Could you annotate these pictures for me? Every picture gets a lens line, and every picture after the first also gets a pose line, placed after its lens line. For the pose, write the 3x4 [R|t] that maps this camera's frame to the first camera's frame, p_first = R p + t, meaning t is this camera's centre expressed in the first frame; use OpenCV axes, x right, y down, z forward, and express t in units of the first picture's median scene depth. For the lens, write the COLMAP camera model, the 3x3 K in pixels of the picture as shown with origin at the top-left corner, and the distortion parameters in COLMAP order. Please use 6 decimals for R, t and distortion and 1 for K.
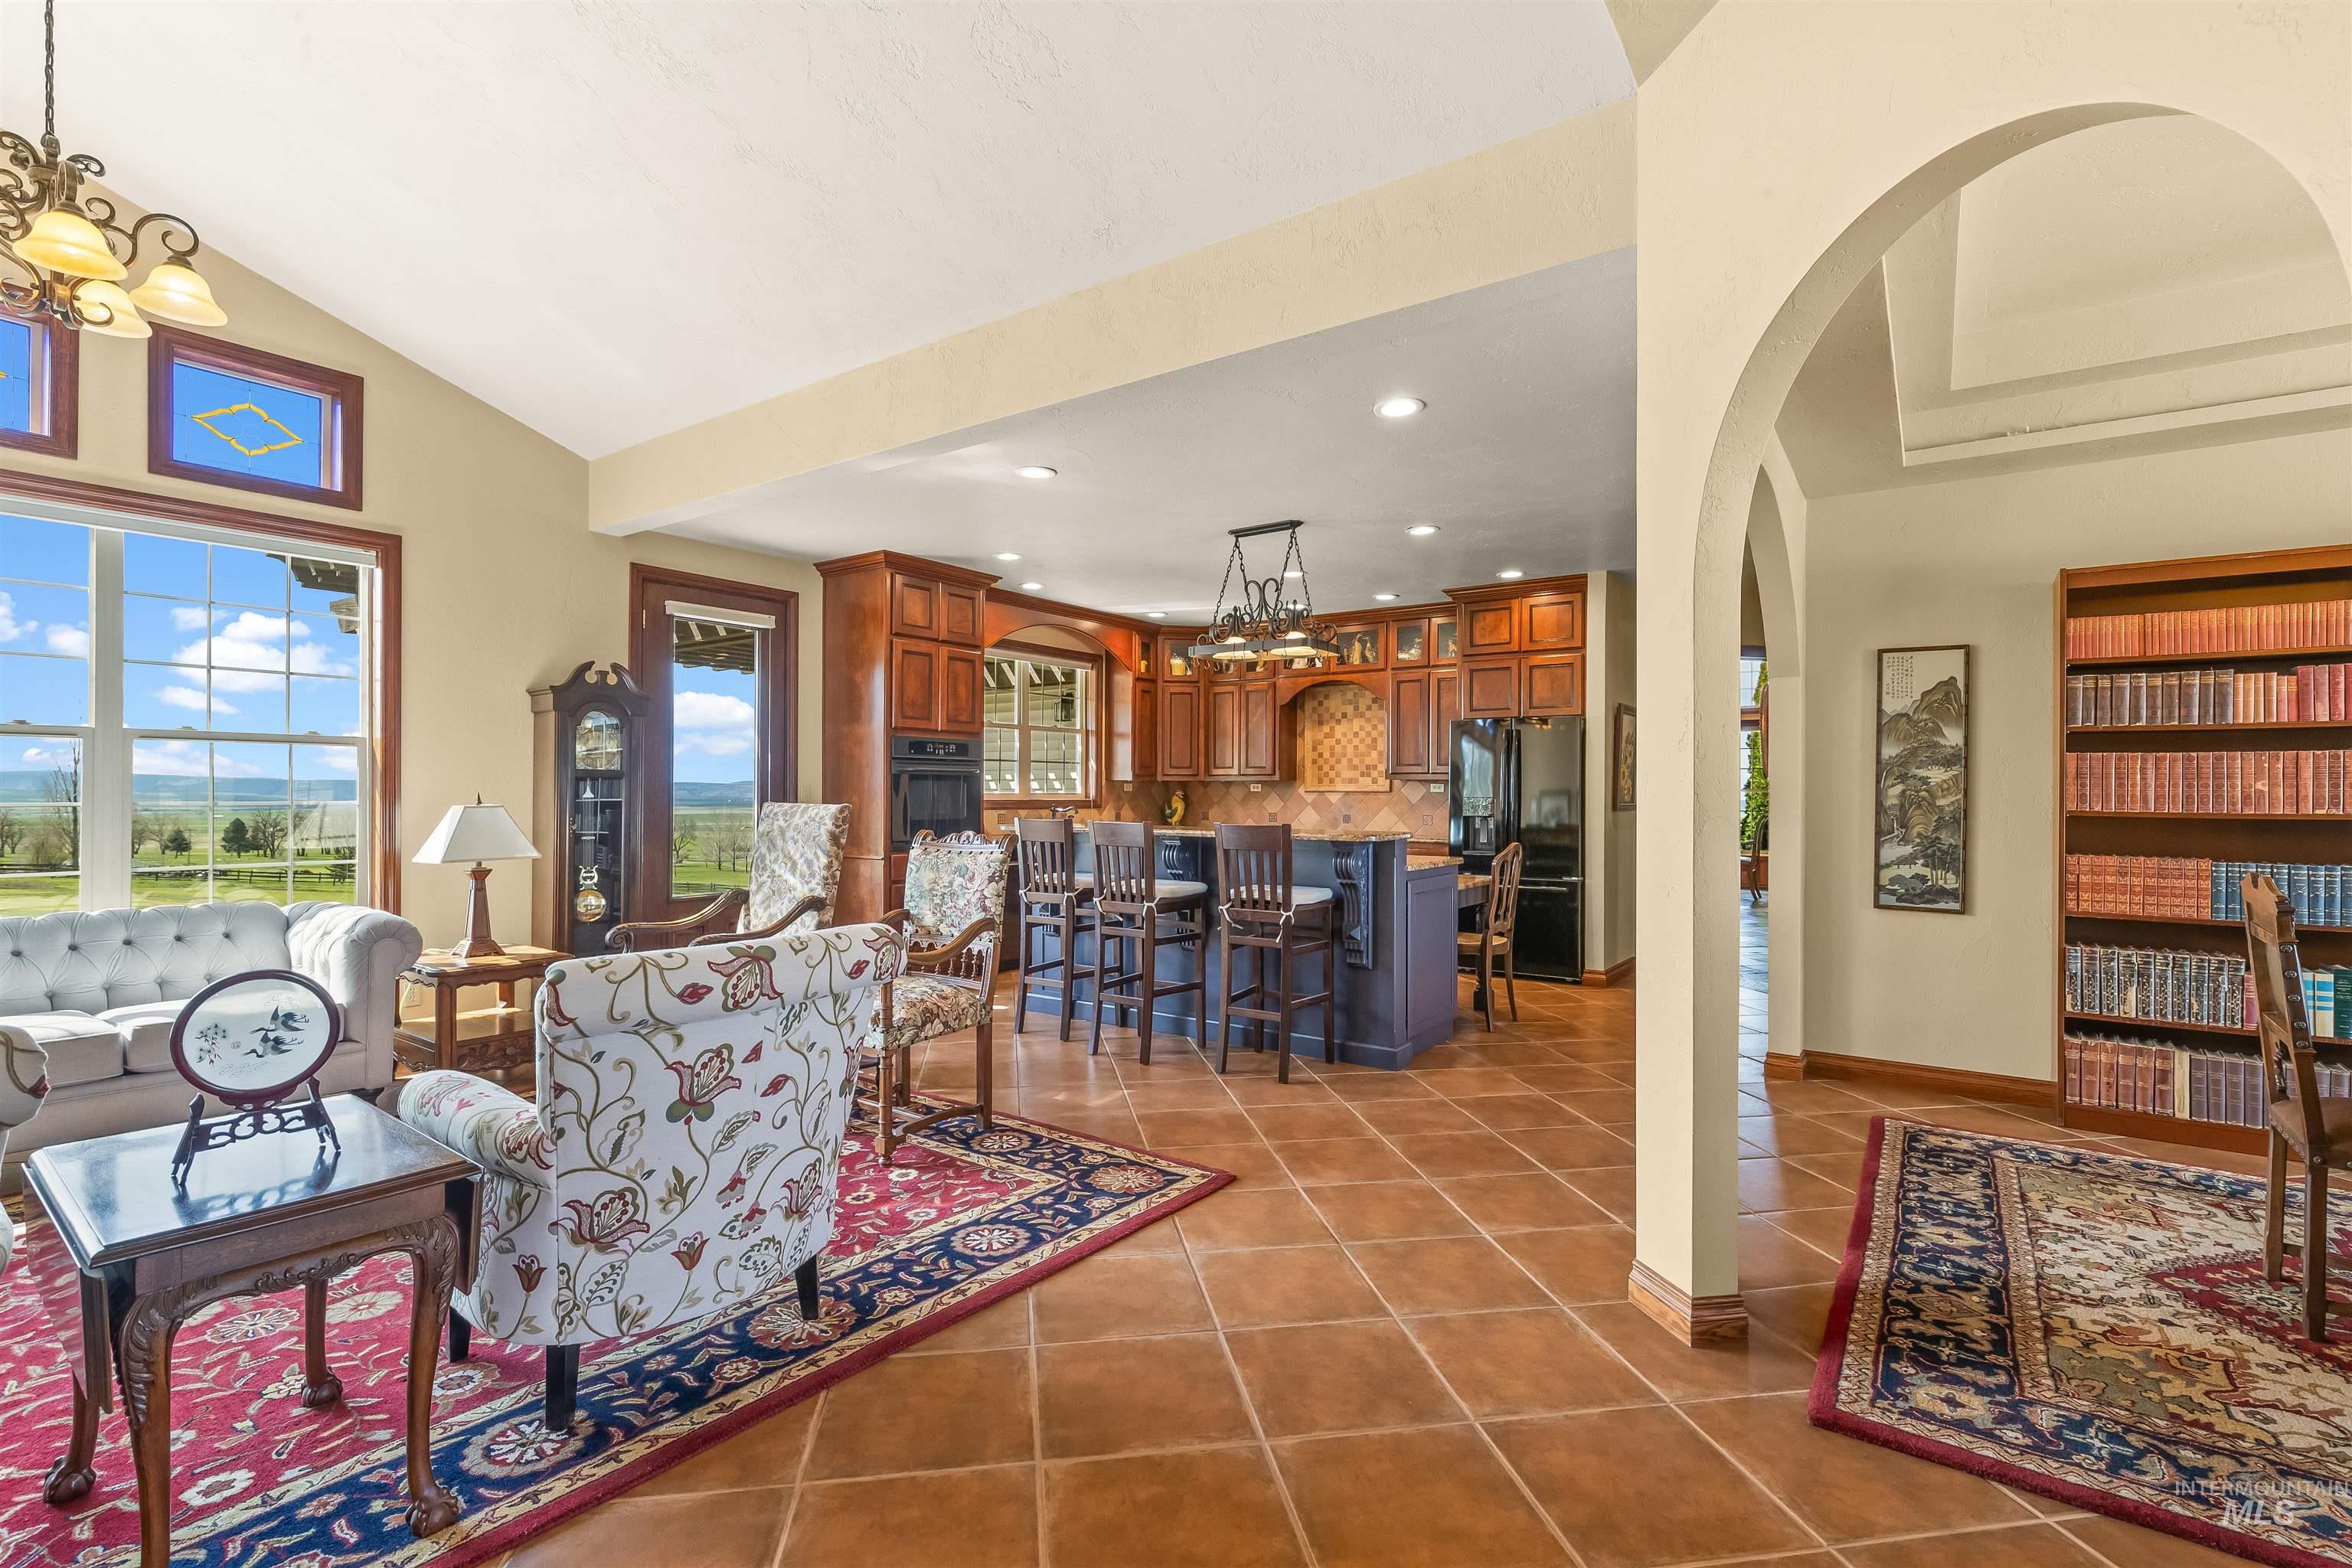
lens RADIAL K [[1077.8, 0, 1176.3], [0, 1077.8, 788.9], [0, 0, 1]] dist [0.000355, 0.000525]
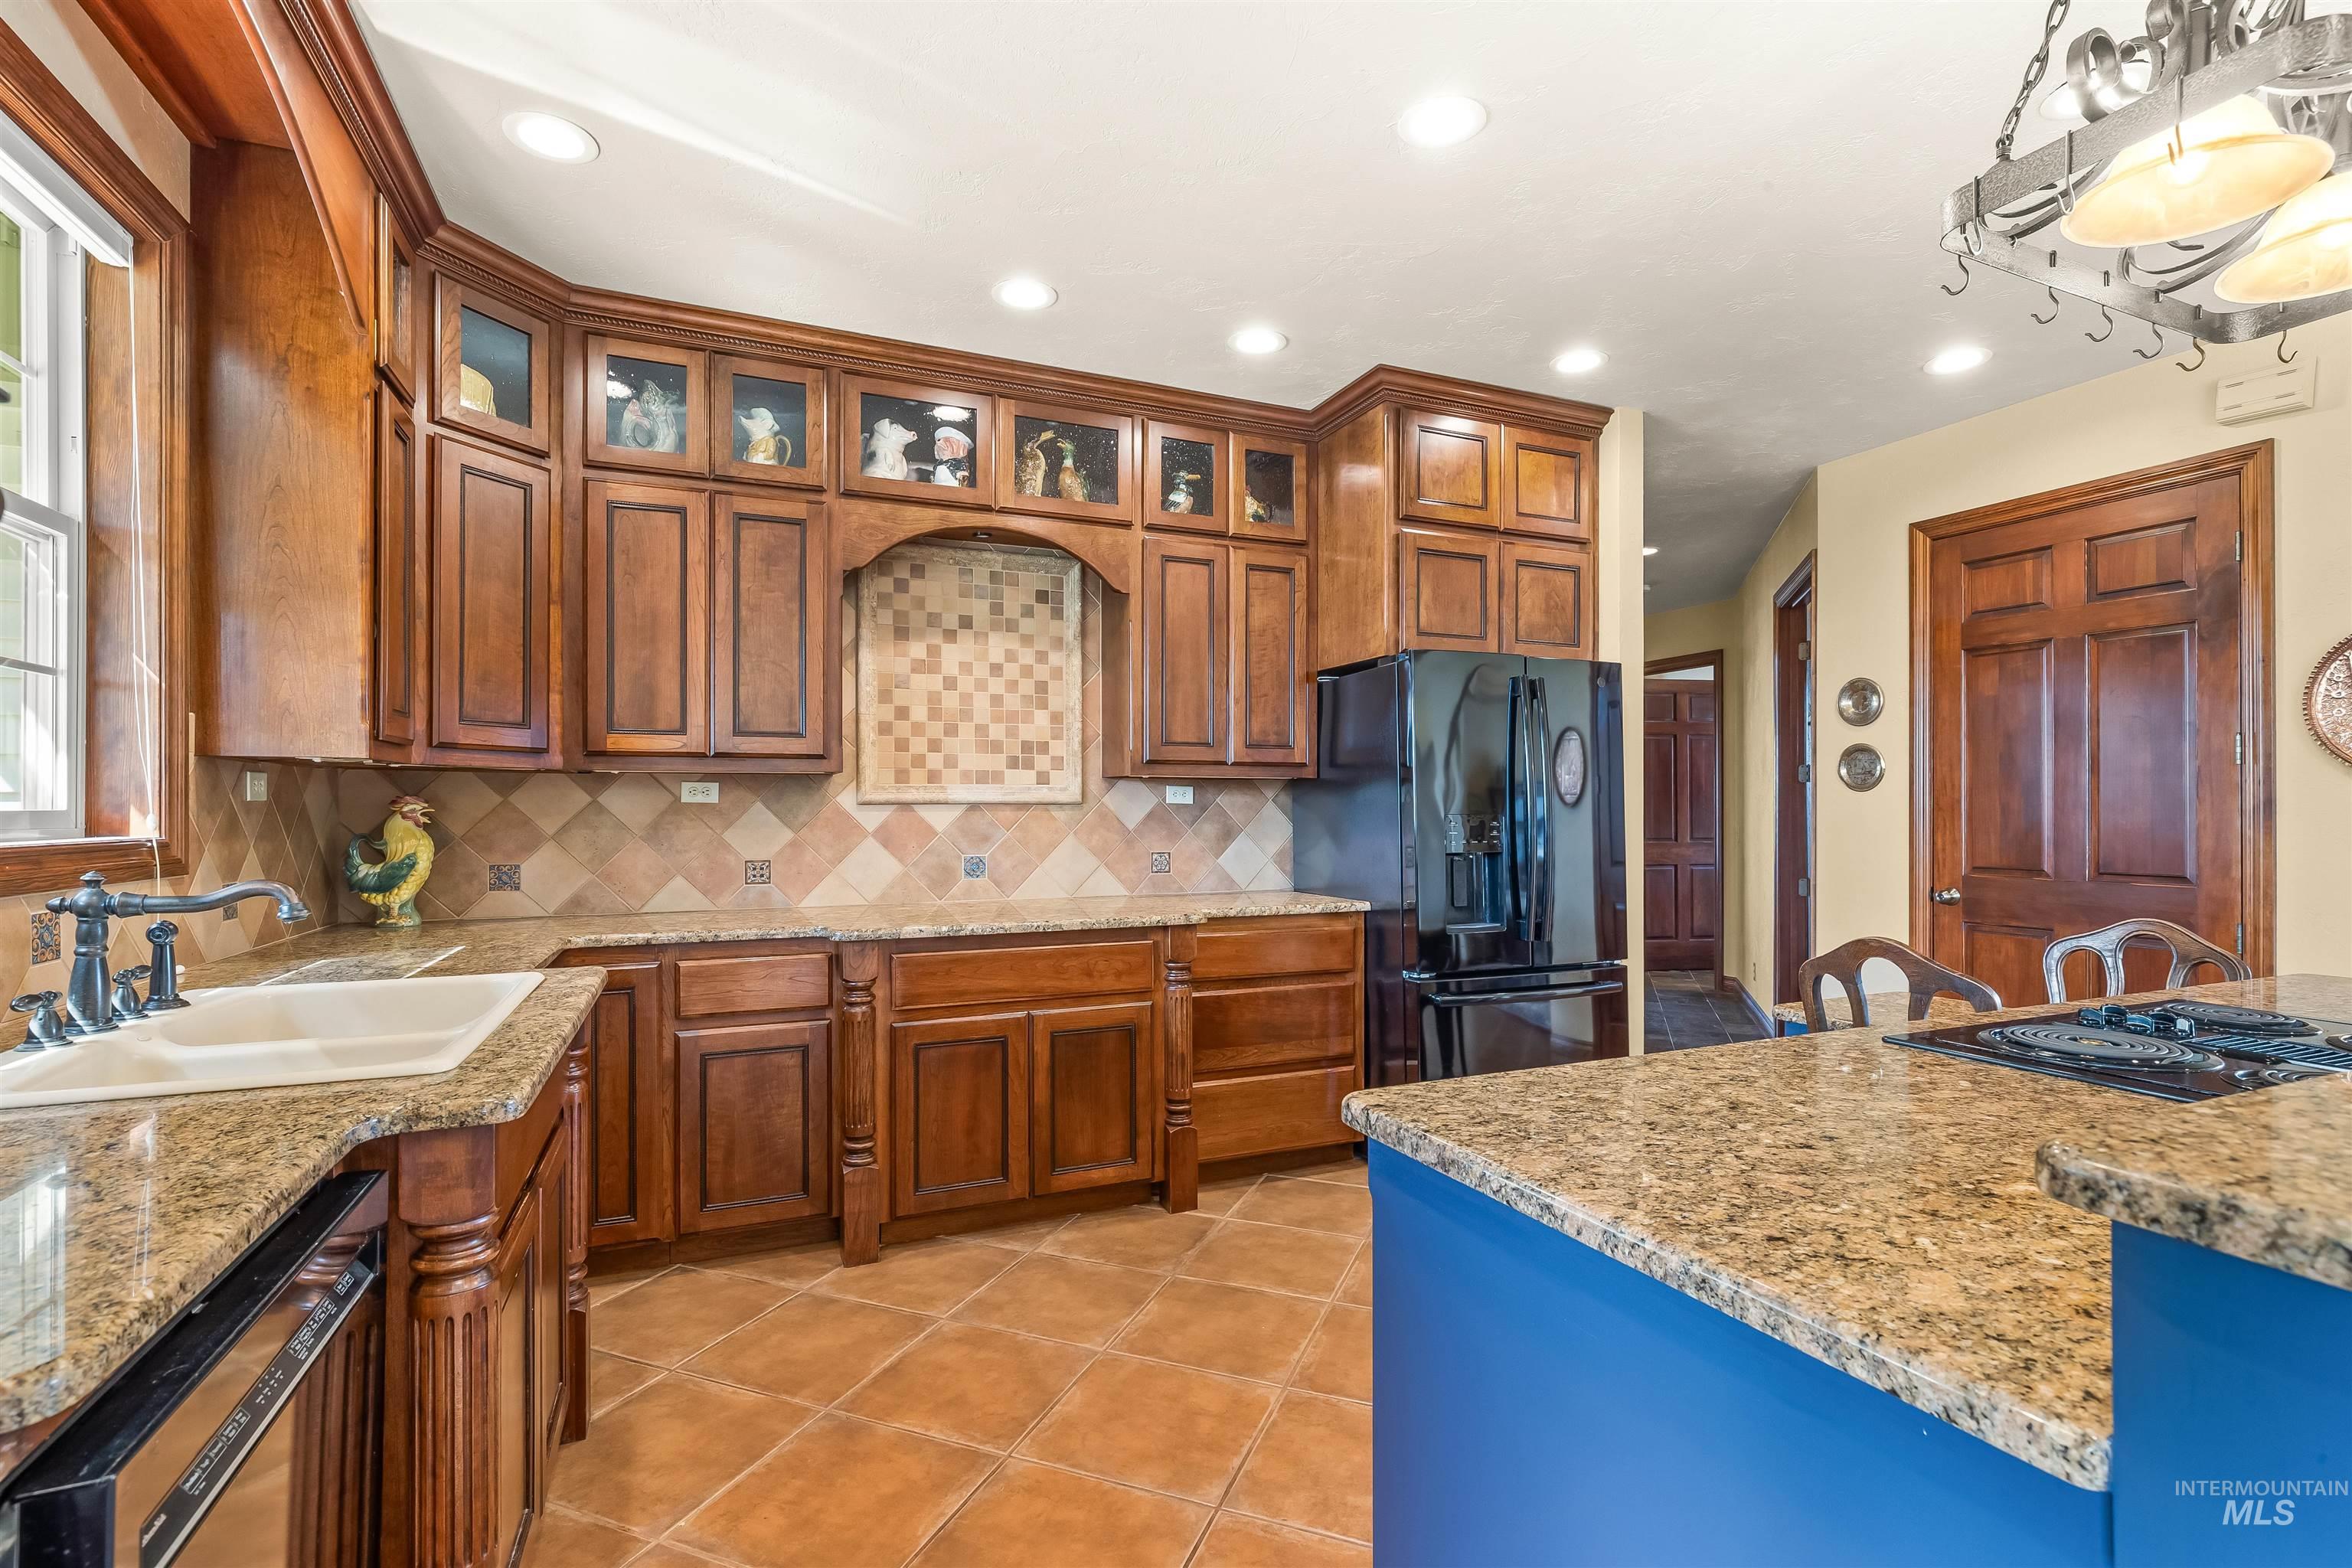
lens RADIAL K [[1077.2, 0, 1178.5], [0, 1077.2, 808.8], [0, 0, 1]] dist [-0.003891, -0.000025]
pose [[0.514444, -0.004870, 0.857510, -0.206361], [-0.001328, 0.999978, 0.006476, 0.002495], [-0.857523, -0.004471, 0.514426, 0.901914]]
